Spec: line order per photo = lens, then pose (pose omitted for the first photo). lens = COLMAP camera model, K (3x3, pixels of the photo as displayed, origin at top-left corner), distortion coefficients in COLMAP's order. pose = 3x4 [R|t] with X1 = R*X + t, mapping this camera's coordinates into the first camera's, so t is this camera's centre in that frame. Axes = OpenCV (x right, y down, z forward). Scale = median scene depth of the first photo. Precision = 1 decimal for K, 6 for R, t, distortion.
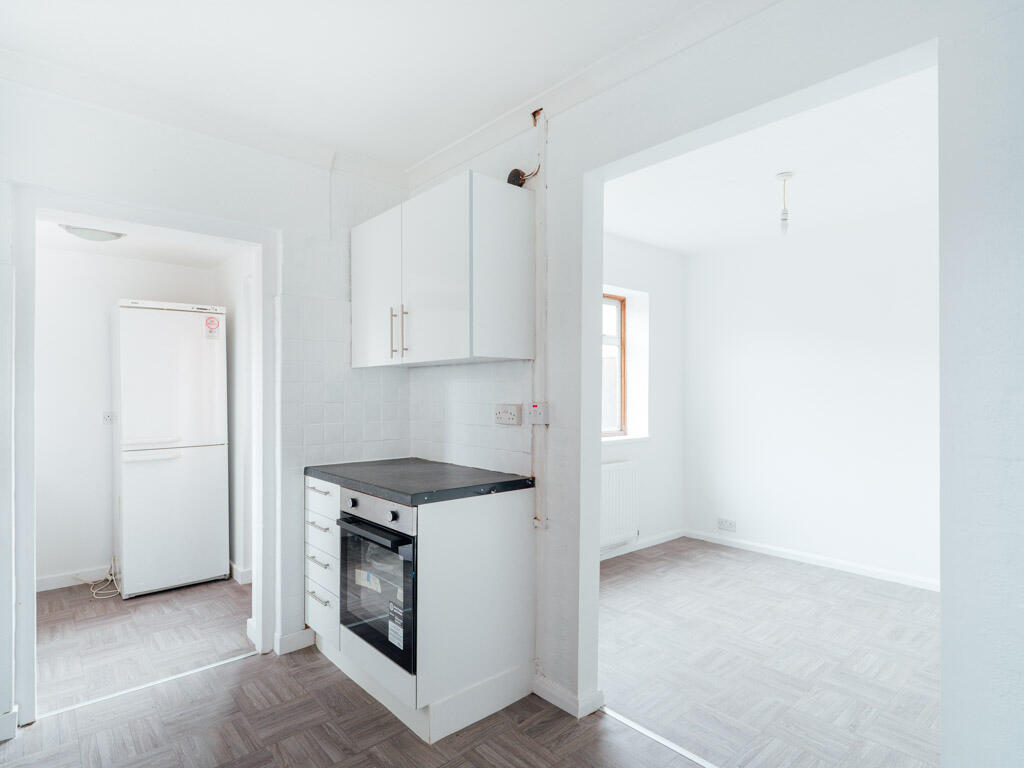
lens RADIAL K [[547.6, 0, 512.4], [0, 547.6, 387.2], [0, 0, 1]] dist [0.001313, 0.000251]
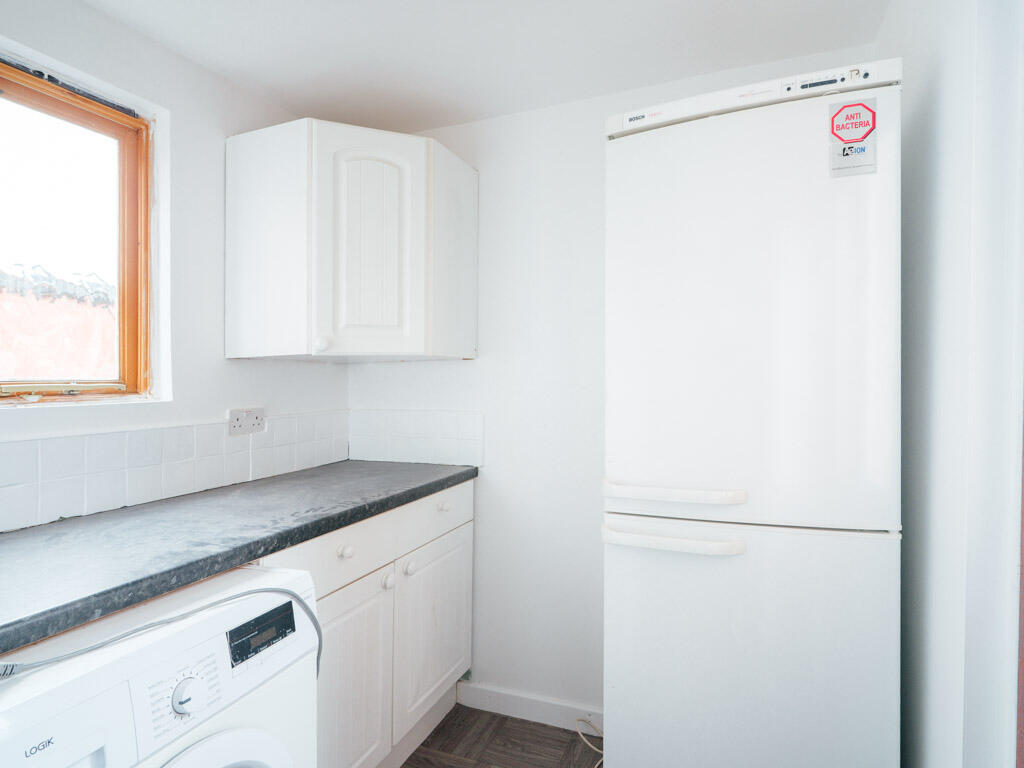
lens RADIAL K [[547.6, 0, 512.6], [0, 547.6, 387.1], [0, 0, 1]] dist [0.001313, 0.000251]
pose [[0.455288, 0.019774, -0.890125, -0.368944], [-0.014780, 0.999783, 0.014651, 0.020943], [0.890222, 0.006486, 0.455482, 0.708290]]
